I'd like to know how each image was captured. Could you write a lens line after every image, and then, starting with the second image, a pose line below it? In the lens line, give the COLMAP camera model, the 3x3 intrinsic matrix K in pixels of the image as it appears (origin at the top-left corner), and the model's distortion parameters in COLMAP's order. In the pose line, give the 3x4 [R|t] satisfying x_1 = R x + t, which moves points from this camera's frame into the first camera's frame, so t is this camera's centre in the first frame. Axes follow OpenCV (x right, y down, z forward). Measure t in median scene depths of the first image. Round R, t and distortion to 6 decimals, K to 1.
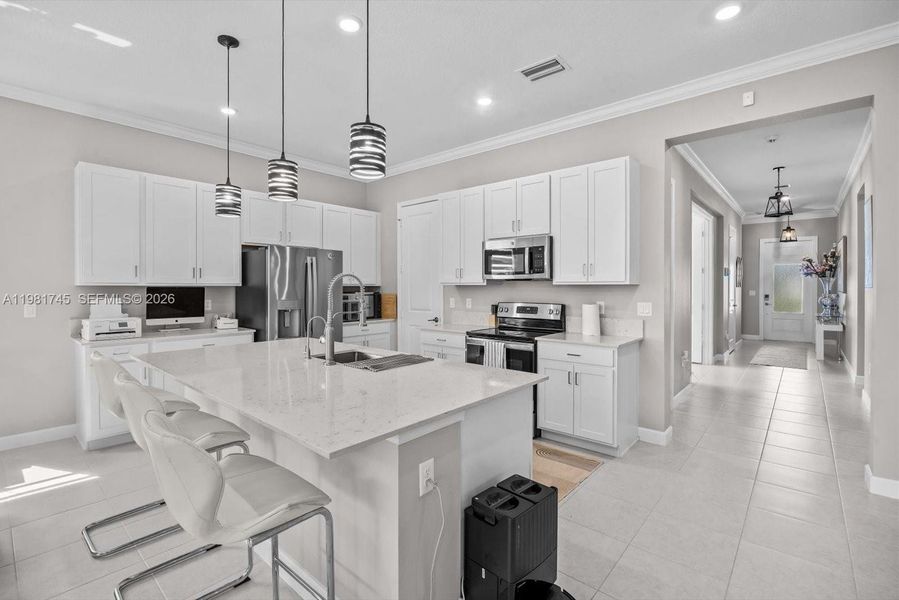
lens RADIAL K [[404.2, 0, 447.2], [0, 404.2, 288.9], [0, 0, 1]] dist [-0.004852, -0.002273]
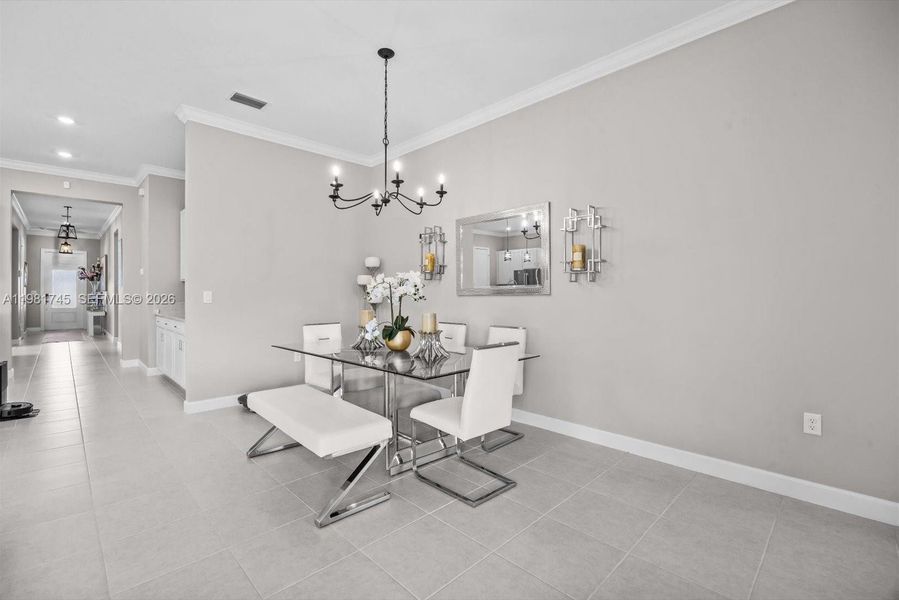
lens RADIAL K [[404.2, 0, 441.8], [0, 404.2, 296.1], [0, 0, 1]] dist [-0.004852, -0.002273]
pose [[0.084975, -0.003121, 0.996378, -0.724468], [0.003257, 0.999991, 0.002855, 0.046558], [-0.996378, 0.003003, 0.084984, -0.685273]]
